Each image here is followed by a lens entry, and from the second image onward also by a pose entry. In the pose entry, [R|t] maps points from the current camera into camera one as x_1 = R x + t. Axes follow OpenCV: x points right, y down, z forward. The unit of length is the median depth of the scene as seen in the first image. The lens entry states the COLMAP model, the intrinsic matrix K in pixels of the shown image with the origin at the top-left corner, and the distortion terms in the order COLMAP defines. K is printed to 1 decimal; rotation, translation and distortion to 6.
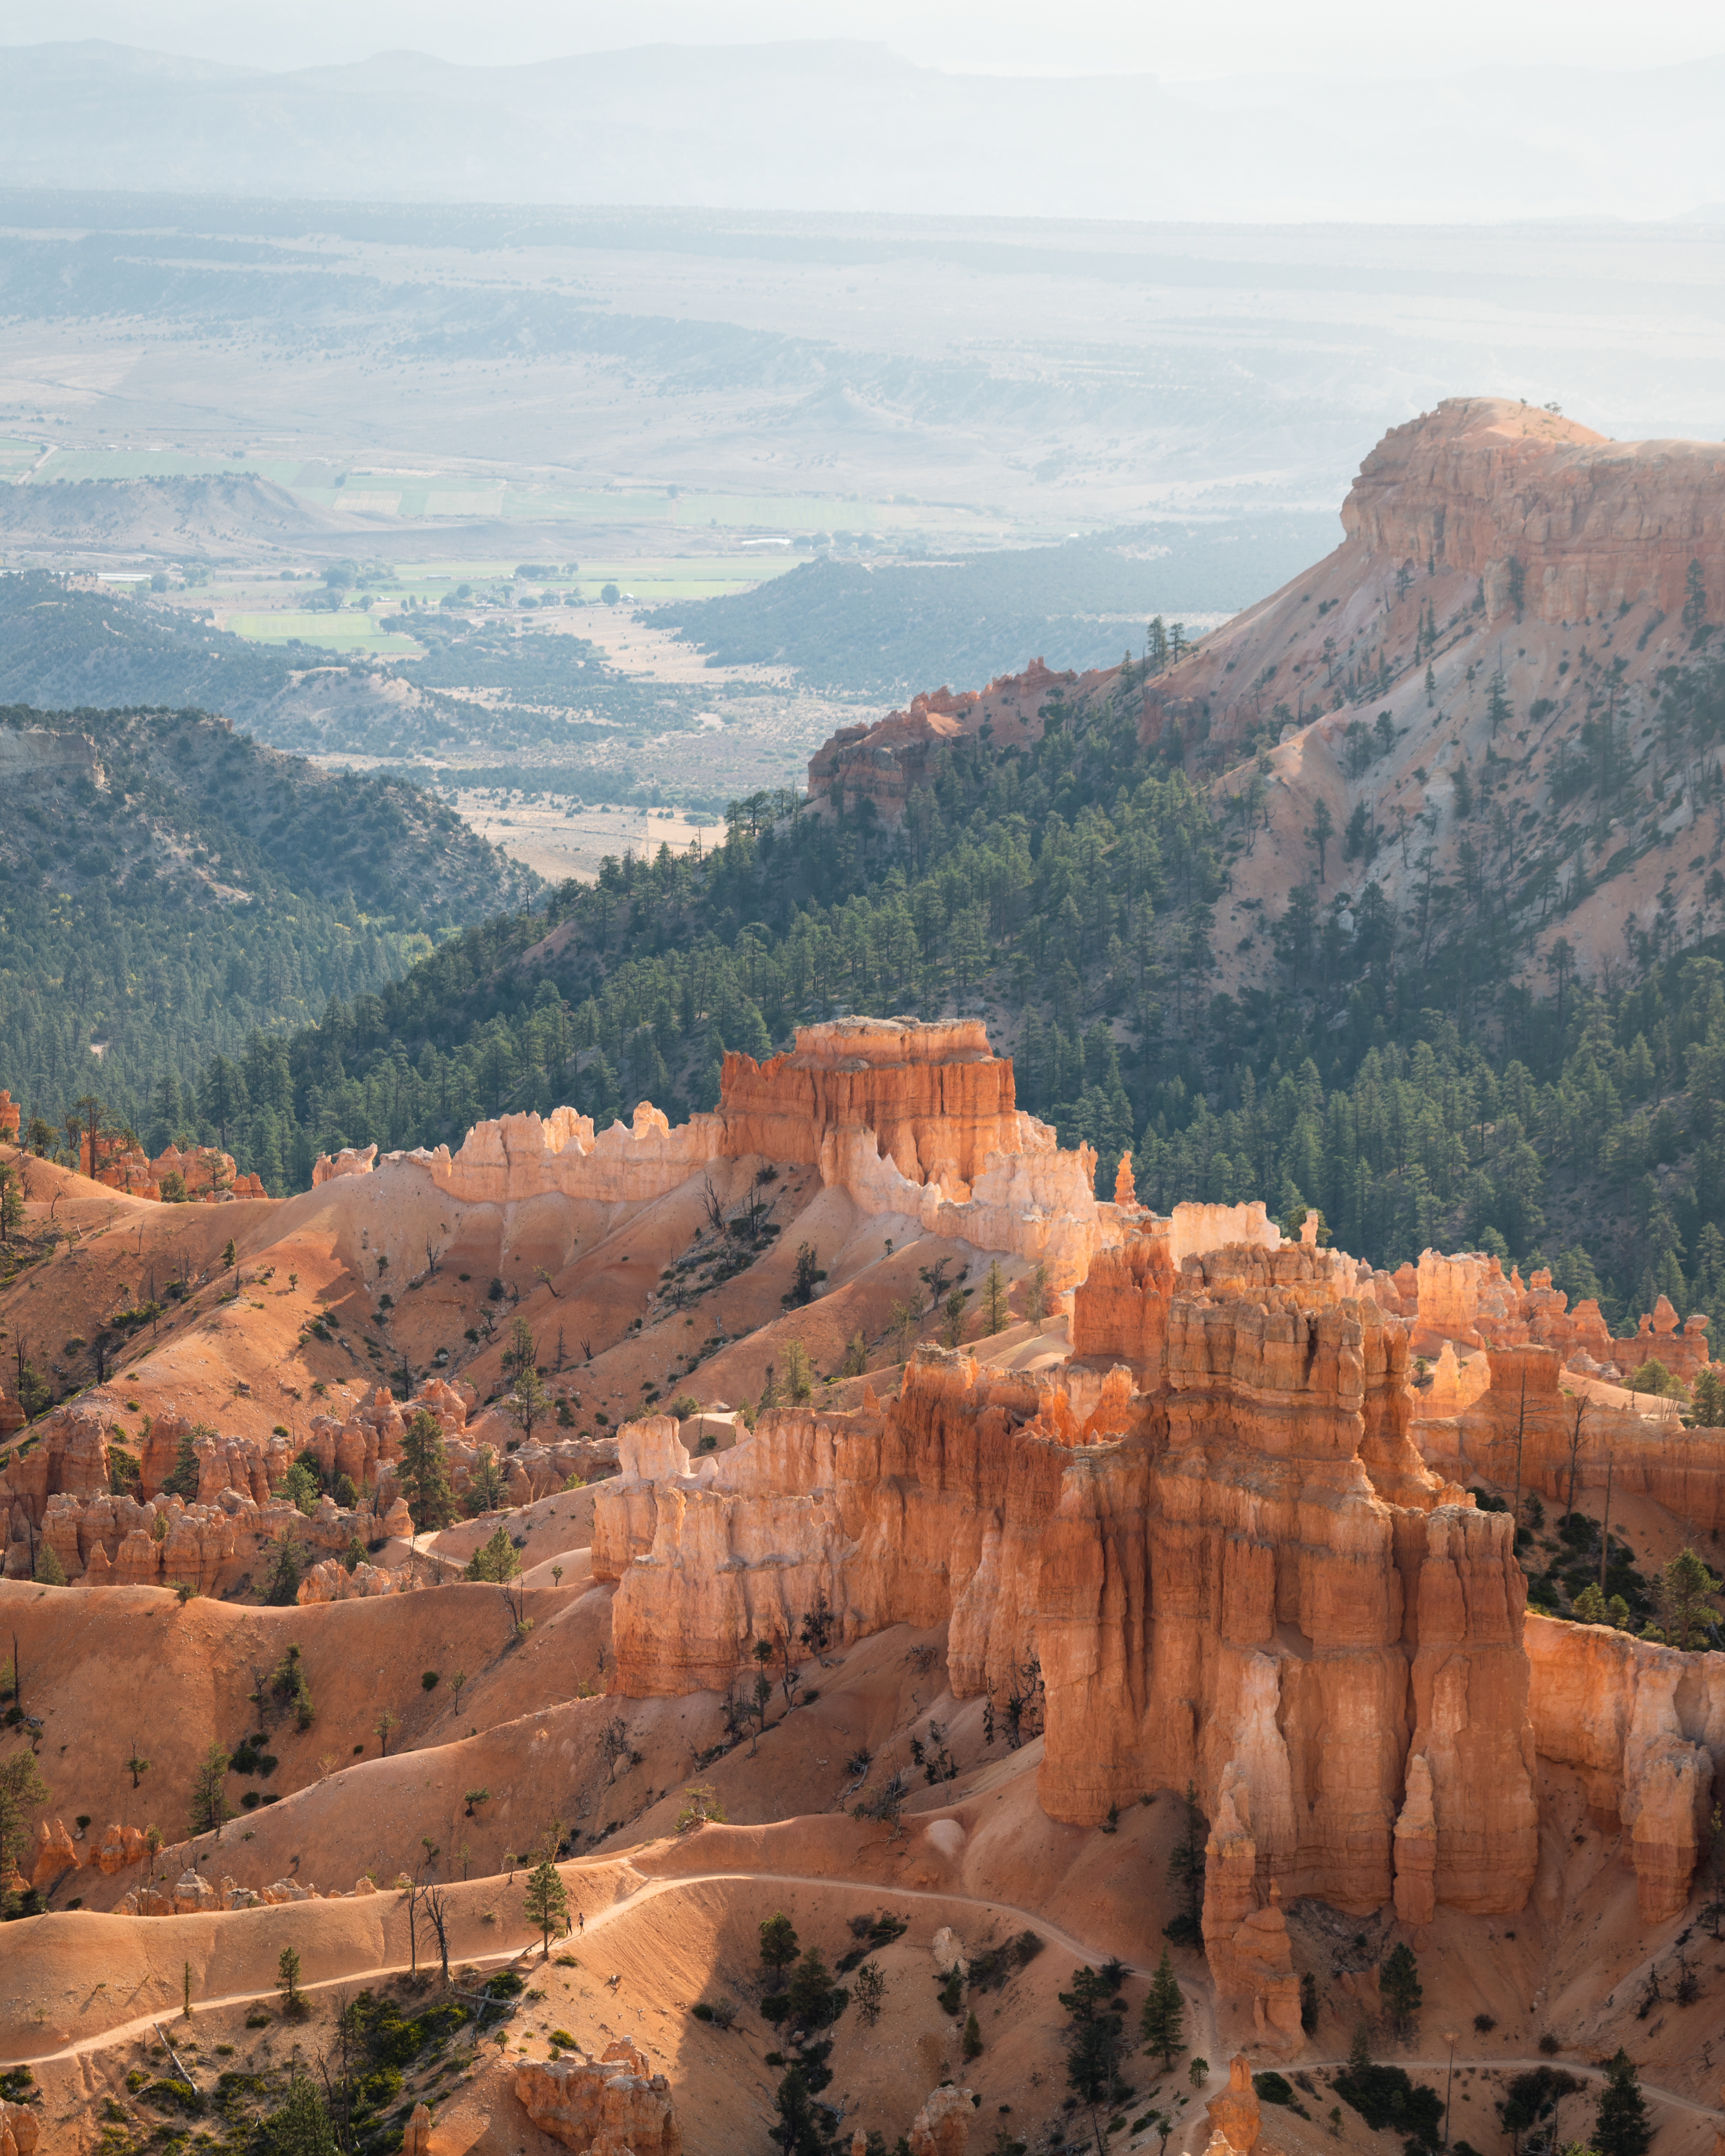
lens RADIAL K [[7500.9, 0, 862.7], [0, 7500.9, 1079.0], [0, 0, 1]] dist [-0.070736, 0.000000]
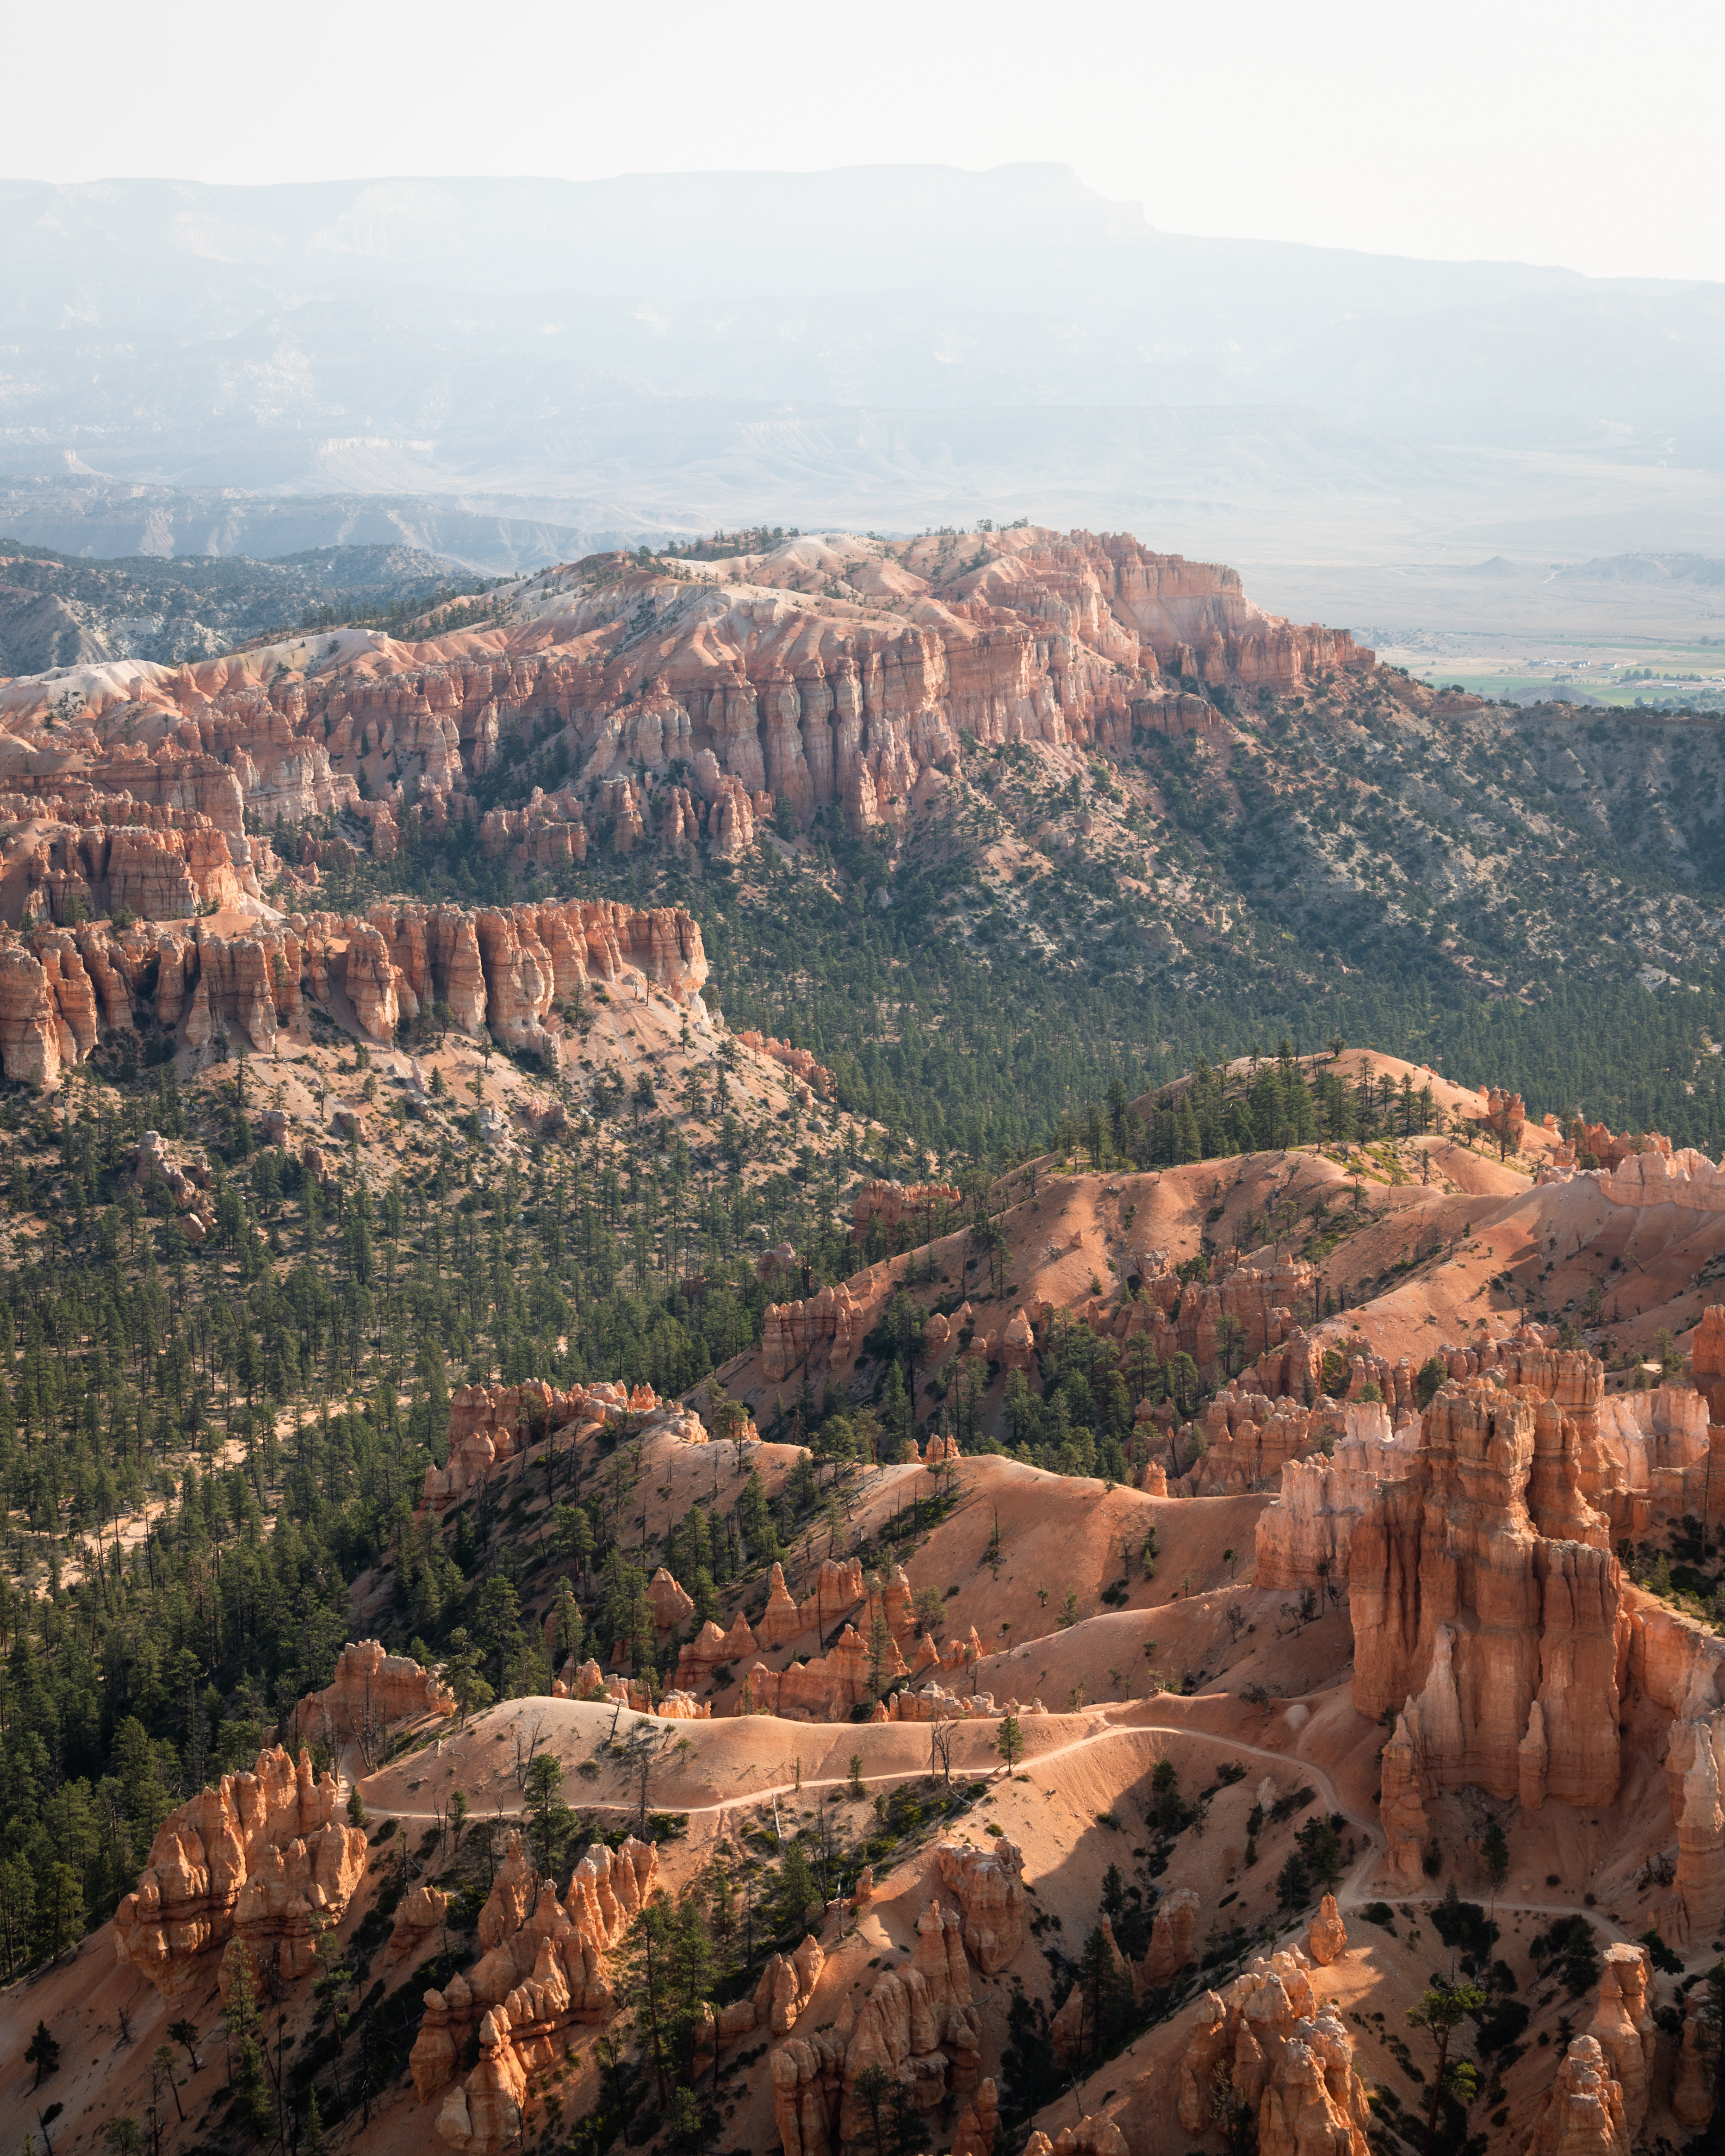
lens RADIAL K [[4526.0, 0, 862.2], [0, 4526.0, 1075.2], [0, 0, 1]] dist [-0.005148, 0.000000]
pose [[0.944584, 0.045455, -0.325108, 0.238160], [-0.041611, 0.998958, 0.018771, -0.050320], [0.325622, -0.004202, 0.945491, 0.068787]]
